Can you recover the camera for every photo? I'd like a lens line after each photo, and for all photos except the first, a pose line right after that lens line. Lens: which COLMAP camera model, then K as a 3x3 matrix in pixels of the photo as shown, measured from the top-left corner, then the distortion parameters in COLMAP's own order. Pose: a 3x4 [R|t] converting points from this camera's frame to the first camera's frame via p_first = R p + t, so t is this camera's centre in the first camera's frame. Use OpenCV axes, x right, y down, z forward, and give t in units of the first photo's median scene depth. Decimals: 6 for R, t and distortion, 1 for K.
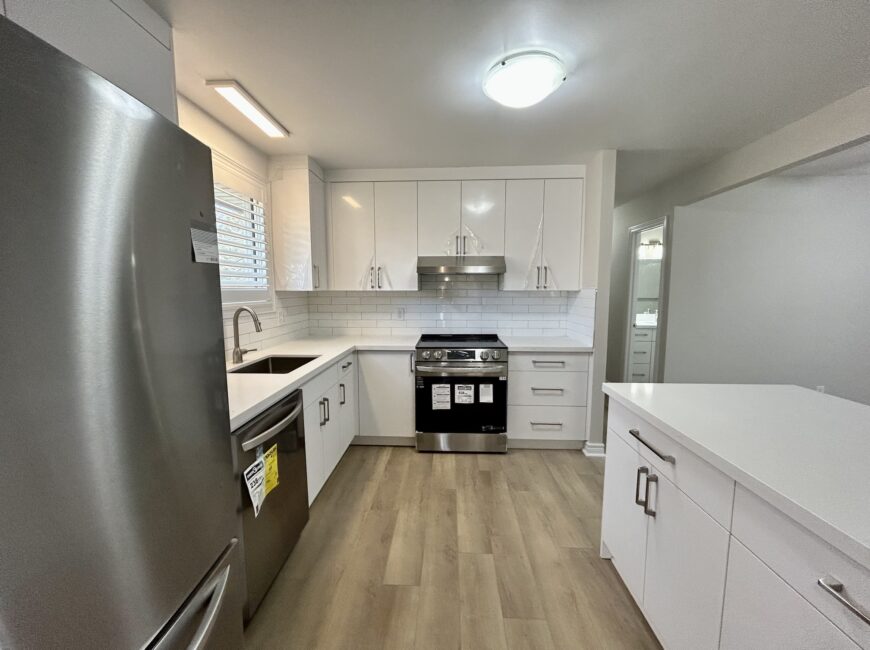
lens RADIAL K [[352.0, 0, 432.7], [0, 352.0, 325.7], [0, 0, 1]] dist [-0.004065, 0.001205]
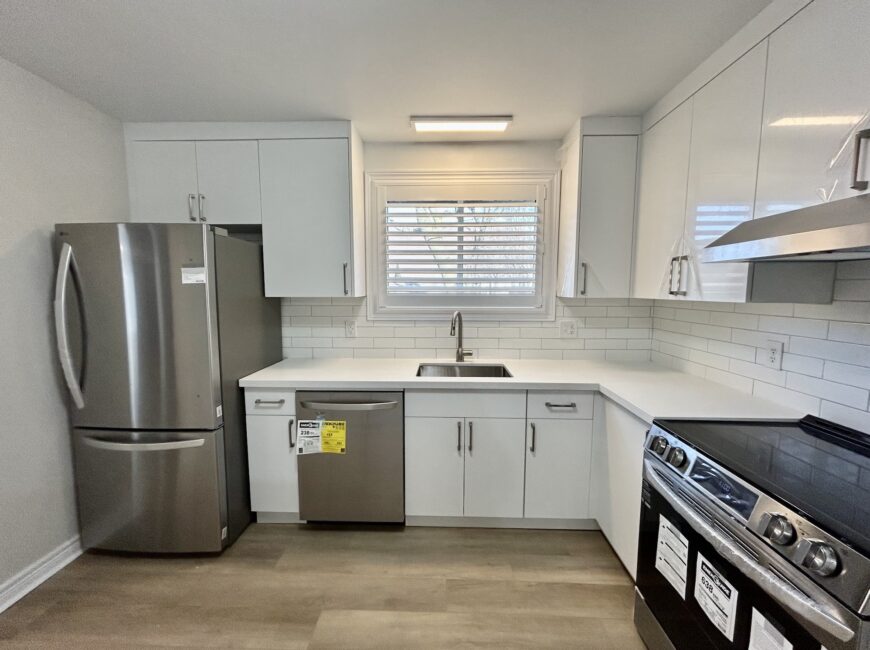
lens RADIAL K [[352.0, 0, 432.7], [0, 352.0, 325.7], [0, 0, 1]] dist [-0.004065, 0.001205]
pose [[0.020427, 0.101389, -0.994637, 0.452264], [-0.107138, 0.989338, 0.098649, -0.089775], [0.994034, 0.104548, 0.031072, 0.739866]]
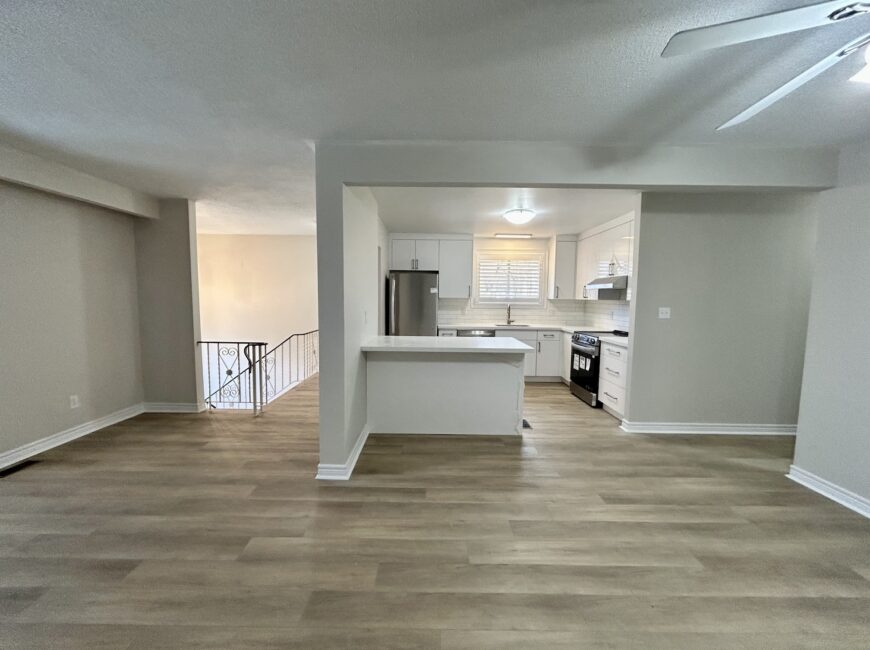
lens RADIAL K [[352.0, 0, 432.7], [0, 352.0, 325.7], [0, 0, 1]] dist [-0.004065, 0.001205]
pose [[0.049099, 0.080041, -0.995582, 1.833422], [-0.119769, 0.990063, 0.073691, -0.014765], [0.991587, 0.115622, 0.058197, 0.214154]]
